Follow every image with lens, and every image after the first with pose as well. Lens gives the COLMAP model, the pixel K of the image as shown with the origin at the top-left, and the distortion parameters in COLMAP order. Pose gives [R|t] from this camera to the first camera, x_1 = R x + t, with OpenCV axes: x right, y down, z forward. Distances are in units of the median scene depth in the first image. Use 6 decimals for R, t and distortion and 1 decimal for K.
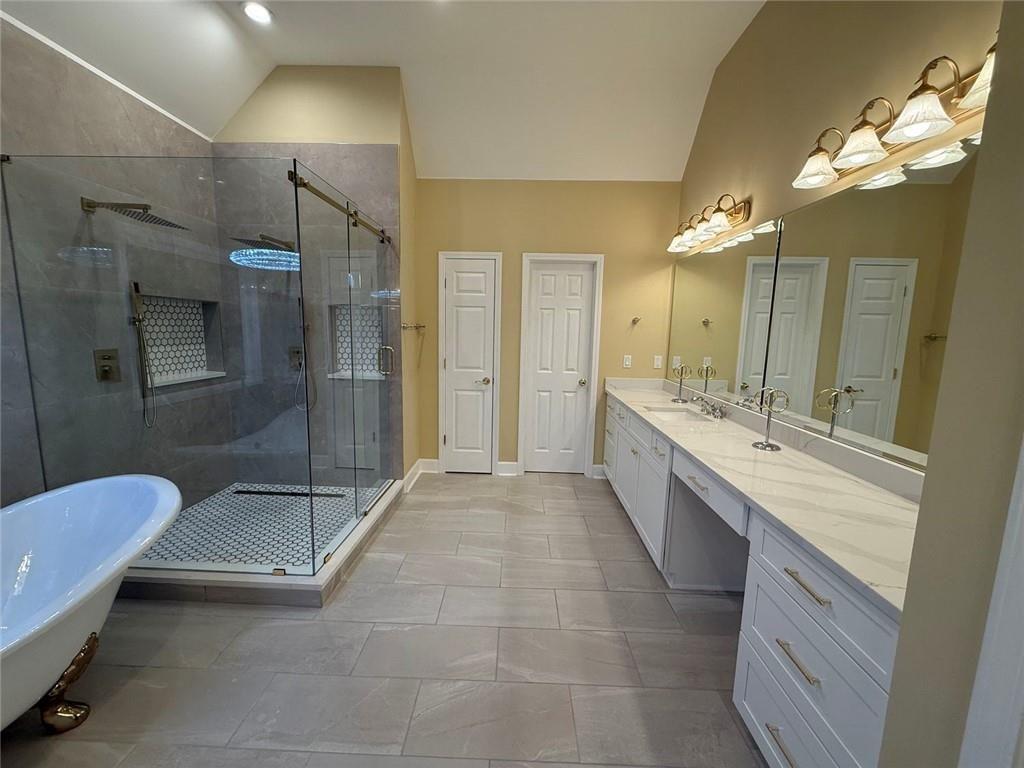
lens RADIAL K [[406.8, 0, 508.5], [0, 406.8, 387.0], [0, 0, 1]] dist [-0.001080, 0.001105]
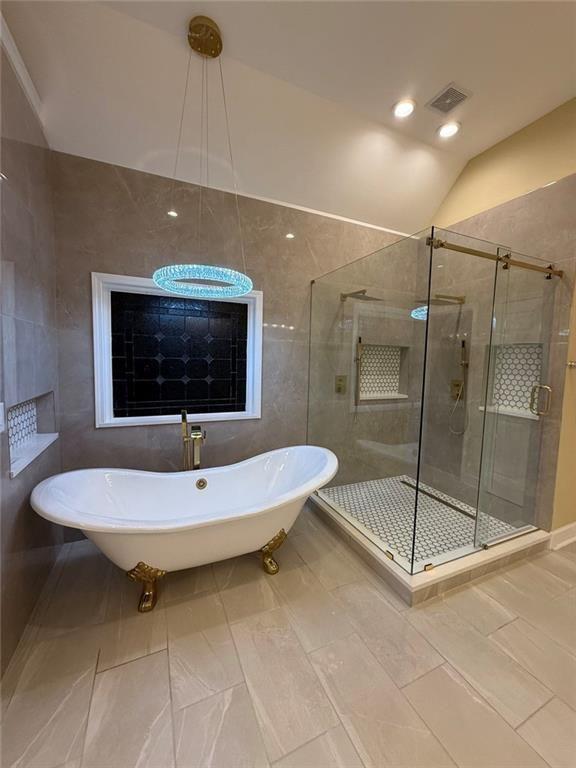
lens RADIAL K [[305.1, 0, 292.9], [0, 305.1, 383.5], [0, 0, 1]] dist [-0.001080, 0.001105]
pose [[0.443675, 0.065082, -0.893821, 0.096714], [-0.144226, 0.989545, 0.000460, -0.025094], [0.884506, 0.128709, 0.448423, 0.198776]]
